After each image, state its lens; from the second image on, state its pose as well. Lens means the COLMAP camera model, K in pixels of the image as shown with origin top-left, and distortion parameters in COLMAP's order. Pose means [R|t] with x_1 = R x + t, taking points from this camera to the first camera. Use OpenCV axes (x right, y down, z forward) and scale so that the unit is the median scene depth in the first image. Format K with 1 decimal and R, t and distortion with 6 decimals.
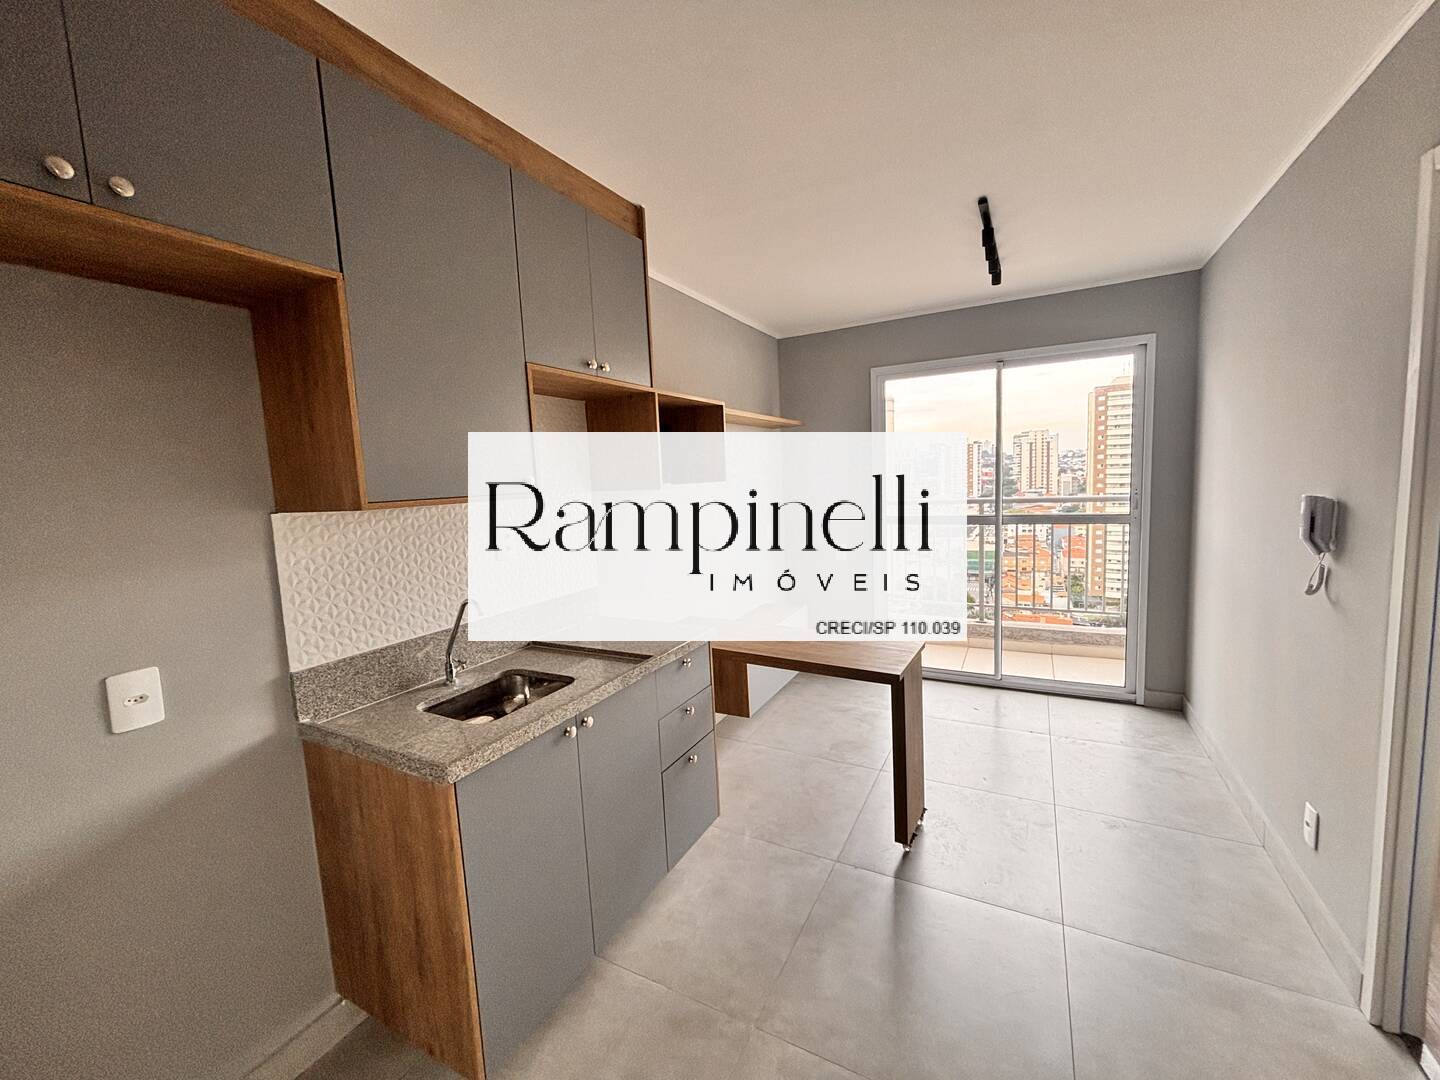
lens RADIAL K [[581.5, 0, 717.9], [0, 581.5, 533.9], [0, 0, 1]] dist [-0.001954, 0.001046]
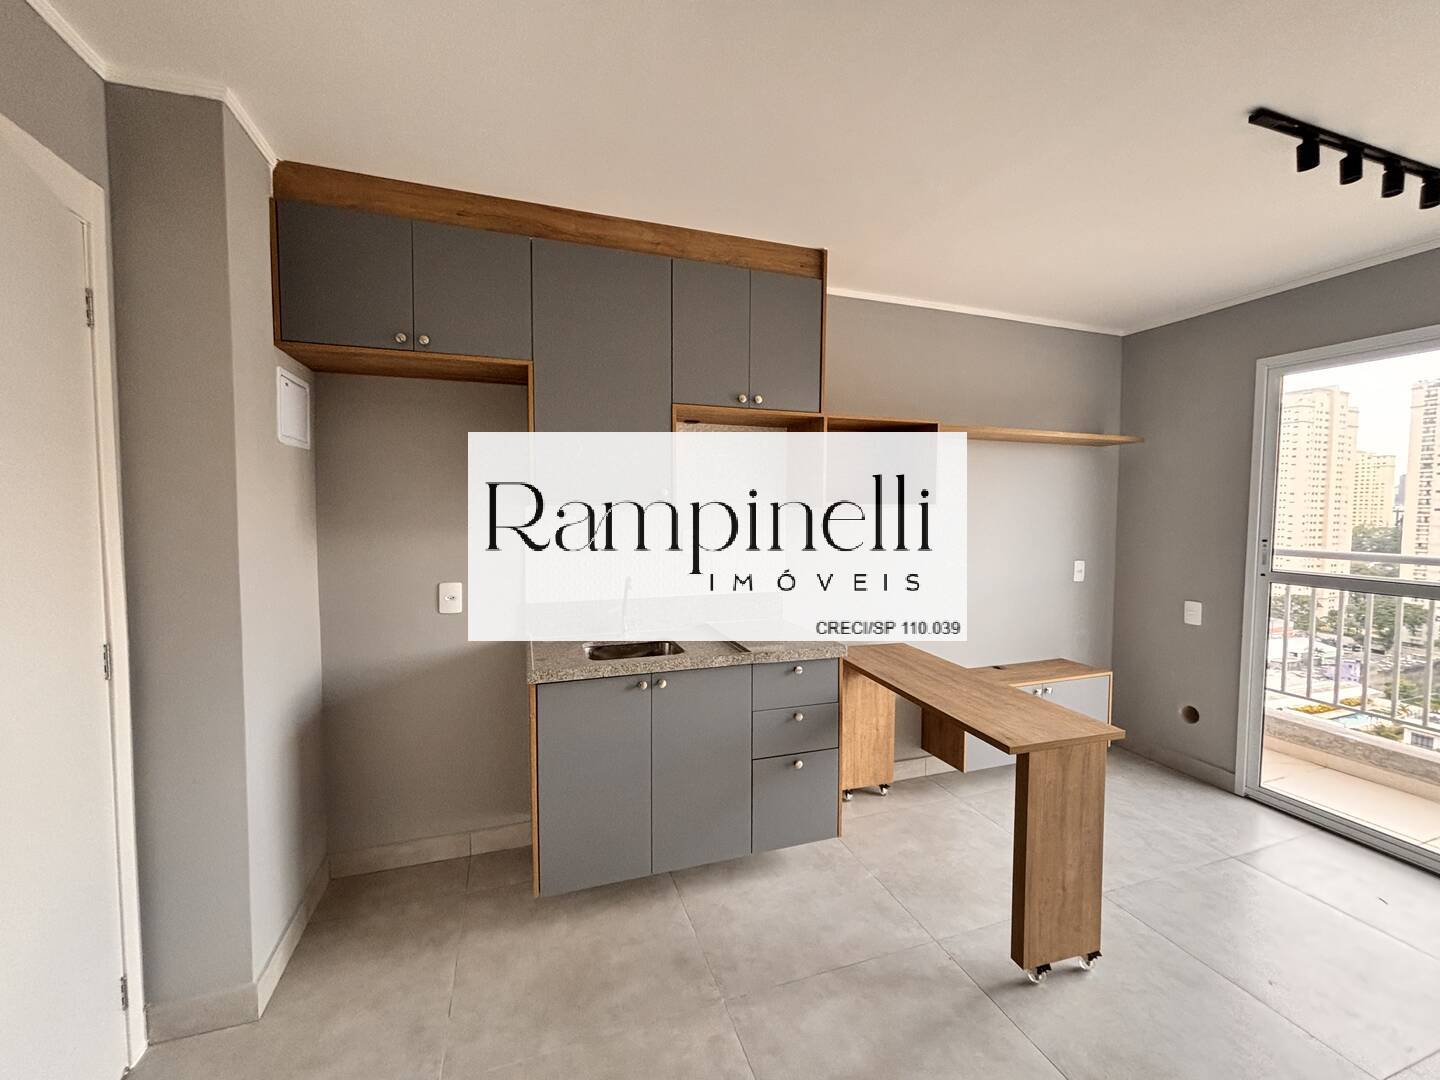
lens RADIAL K [[581.5, 0, 717.3], [0, 581.5, 535.1], [0, 0, 1]] dist [-0.001954, 0.001046]
pose [[0.730358, 0.082172, -0.678104, 0.332646], [-0.106663, 0.994279, 0.005603, -0.008274], [0.674685, 0.068237, 0.734945, 0.064159]]
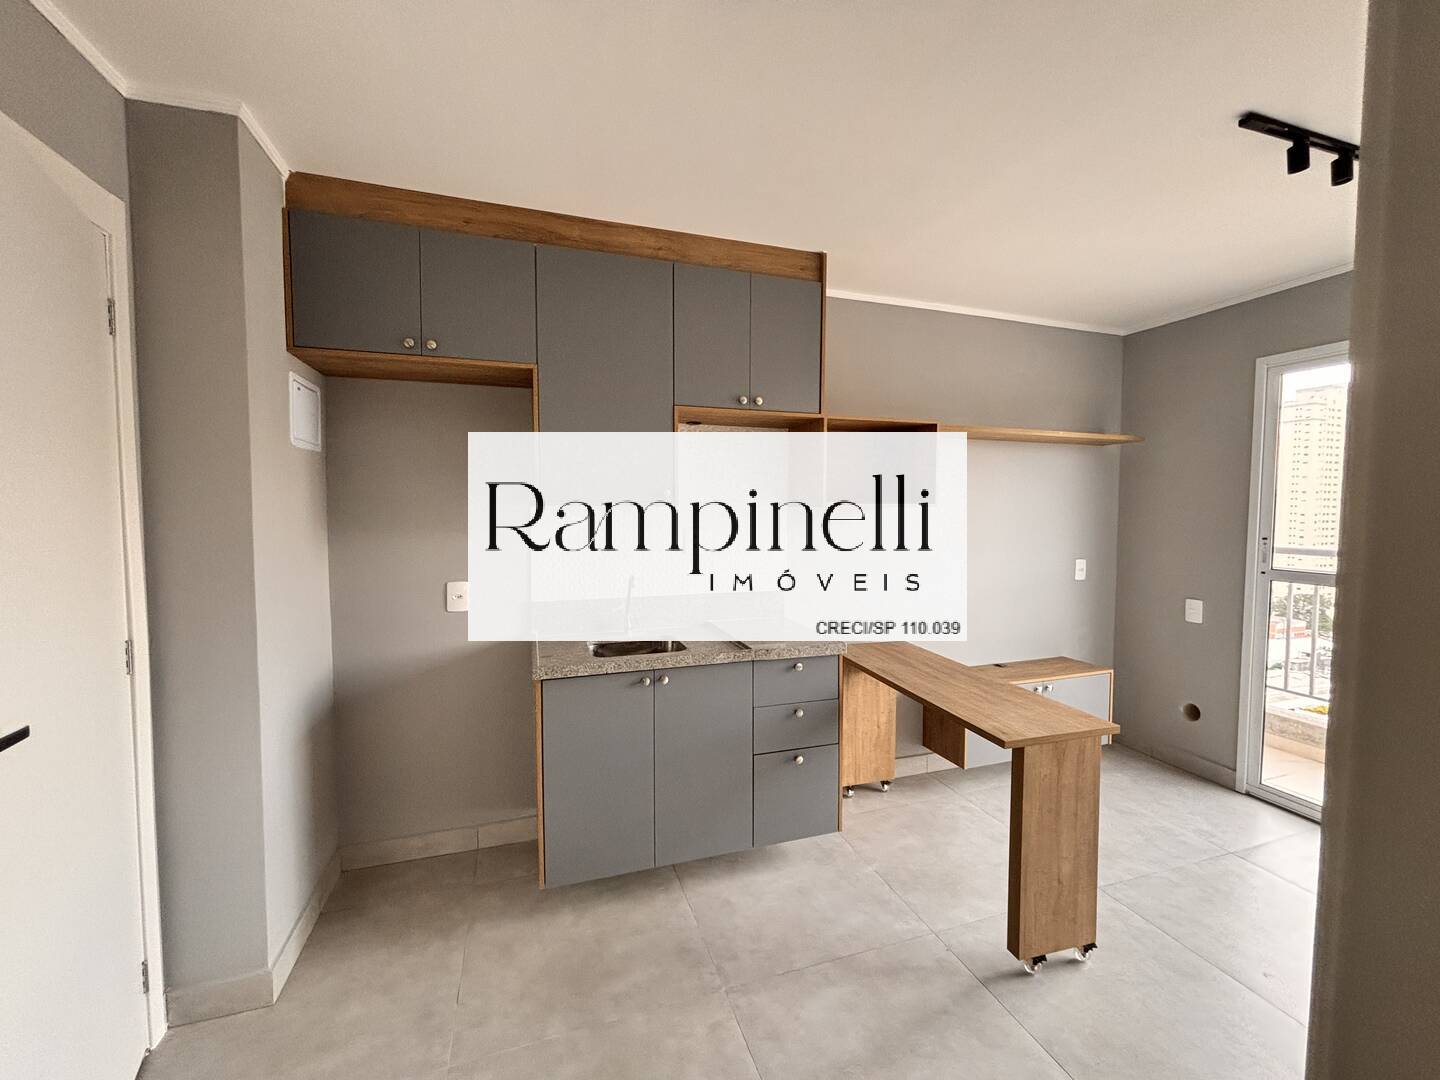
lens RADIAL K [[581.5, 0, 718.0], [0, 581.5, 535.4], [0, 0, 1]] dist [-0.001954, 0.001046]
pose [[0.723757, 0.080042, -0.685397, 0.345076], [-0.104049, 0.994552, 0.006273, -0.007536], [0.682165, 0.066775, 0.728142, 0.059735]]
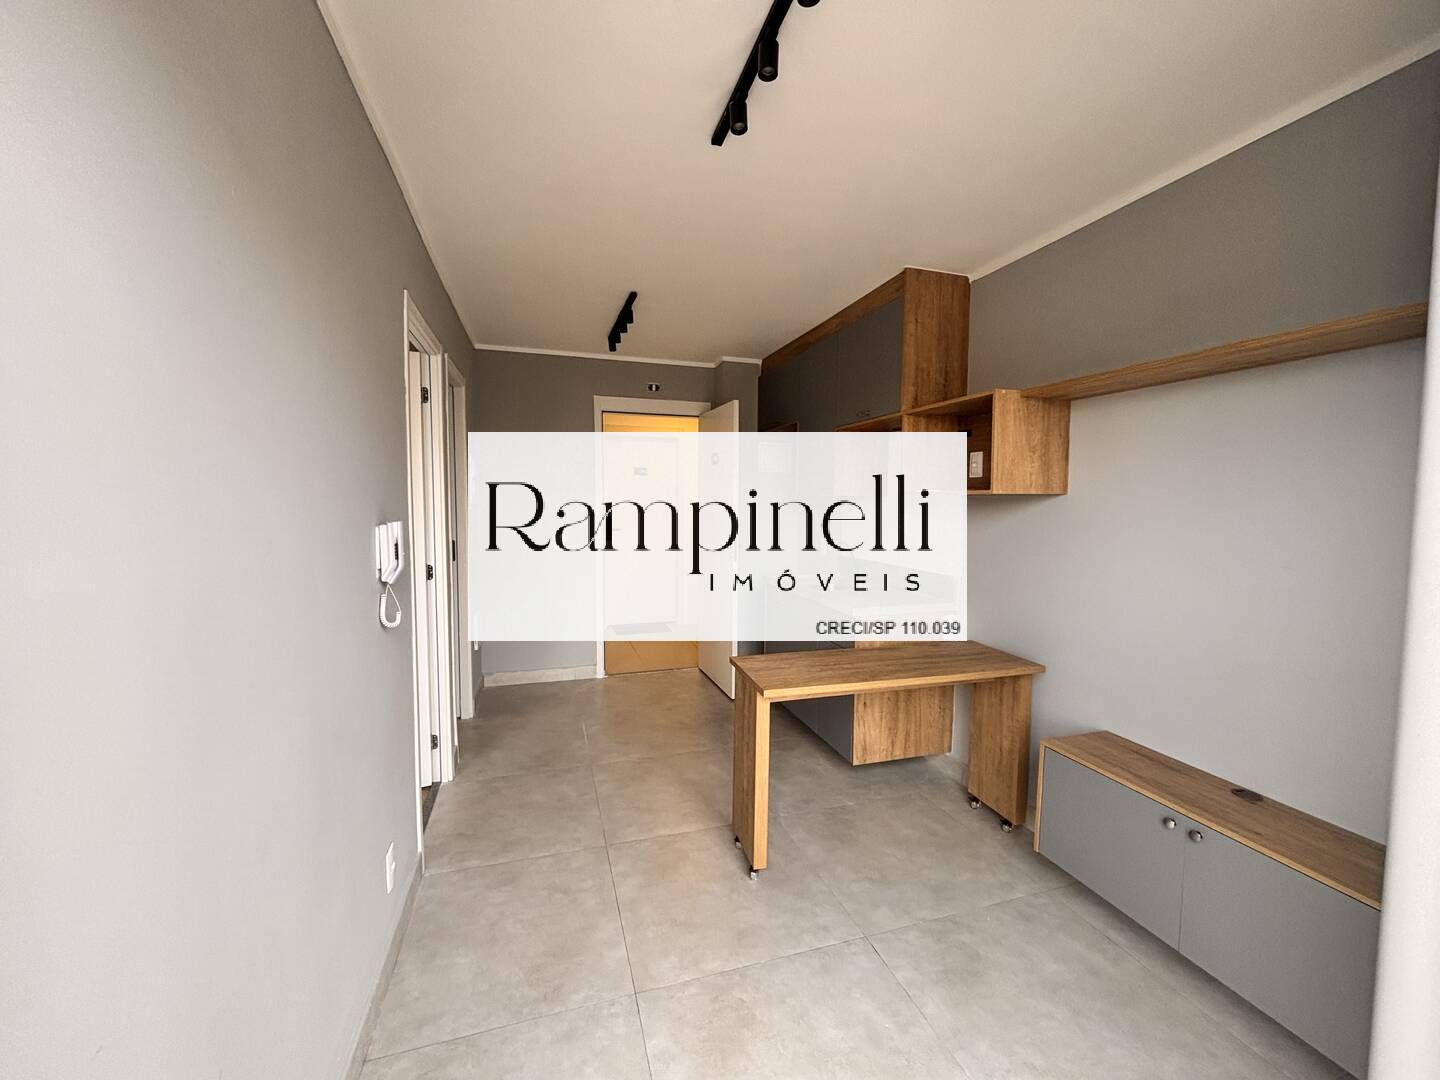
lens RADIAL K [[581.5, 0, 715.5], [0, 581.5, 547.0], [0, 0, 1]] dist [-0.001954, 0.001046]
pose [[-0.707310, 0.096105, -0.700341, 0.694931], [-0.047900, 0.981923, 0.183121, -0.115445], [0.705279, 0.163069, -0.689920, 1.076377]]
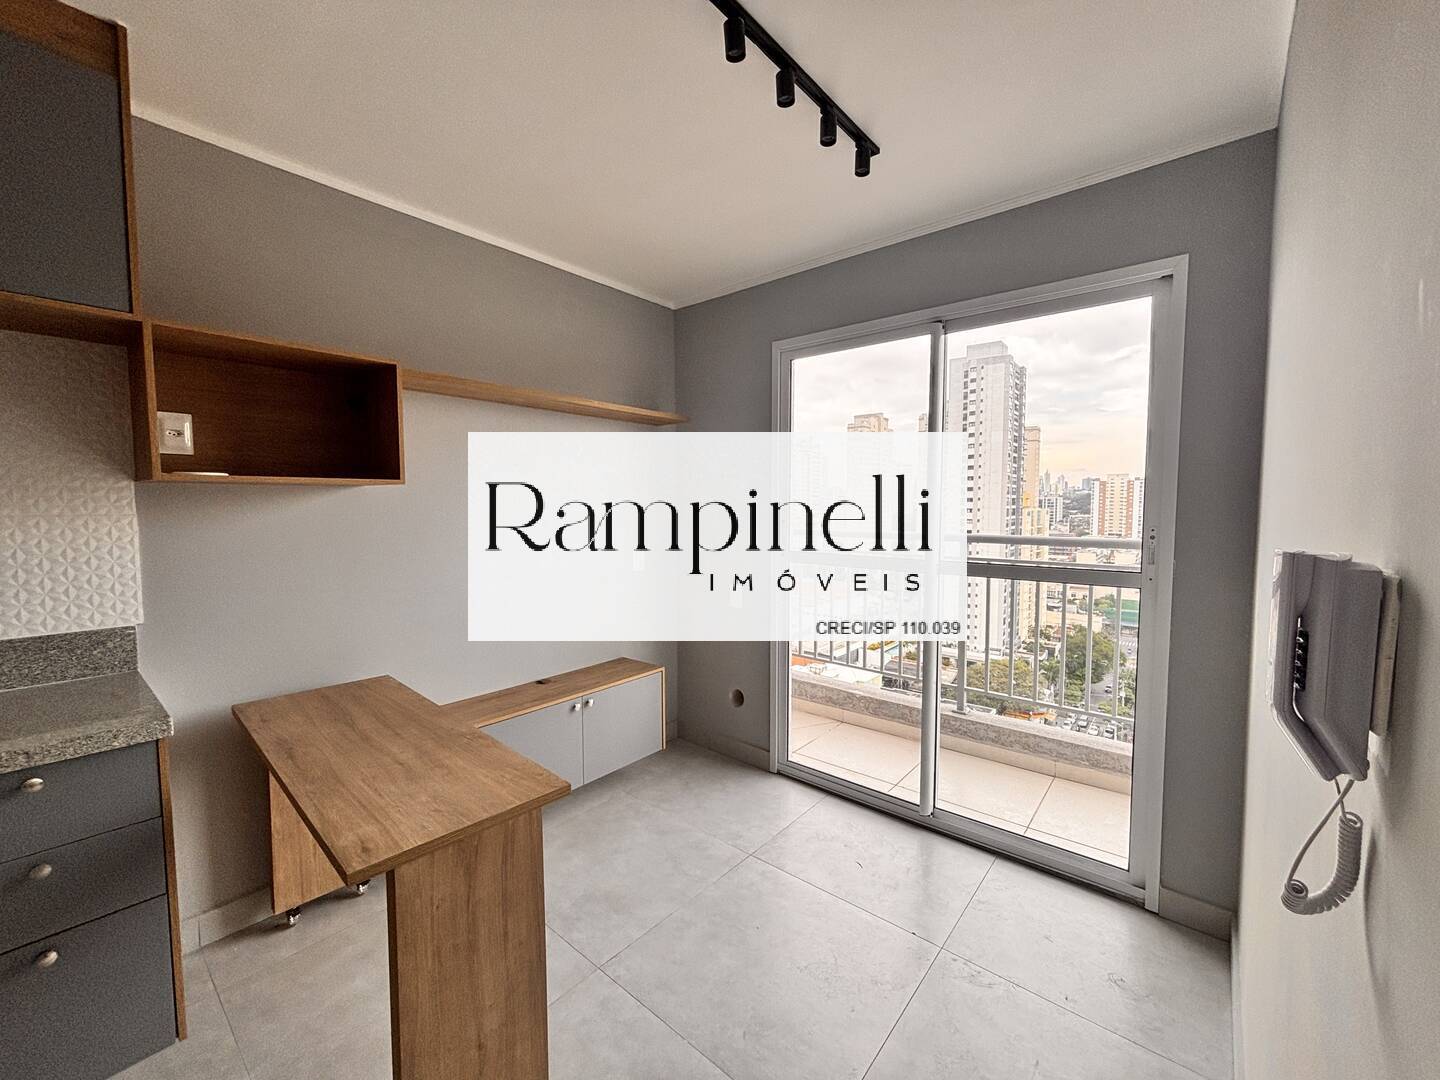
lens RADIAL K [[581.5, 0, 719.0], [0, 581.5, 534.7], [0, 0, 1]] dist [-0.001954, 0.001046]
pose [[0.977066, 0.056346, -0.205345, 0.426104], [-0.064668, 0.997326, -0.034038, -0.024539], [0.202878, 0.046537, 0.978098, 0.357530]]
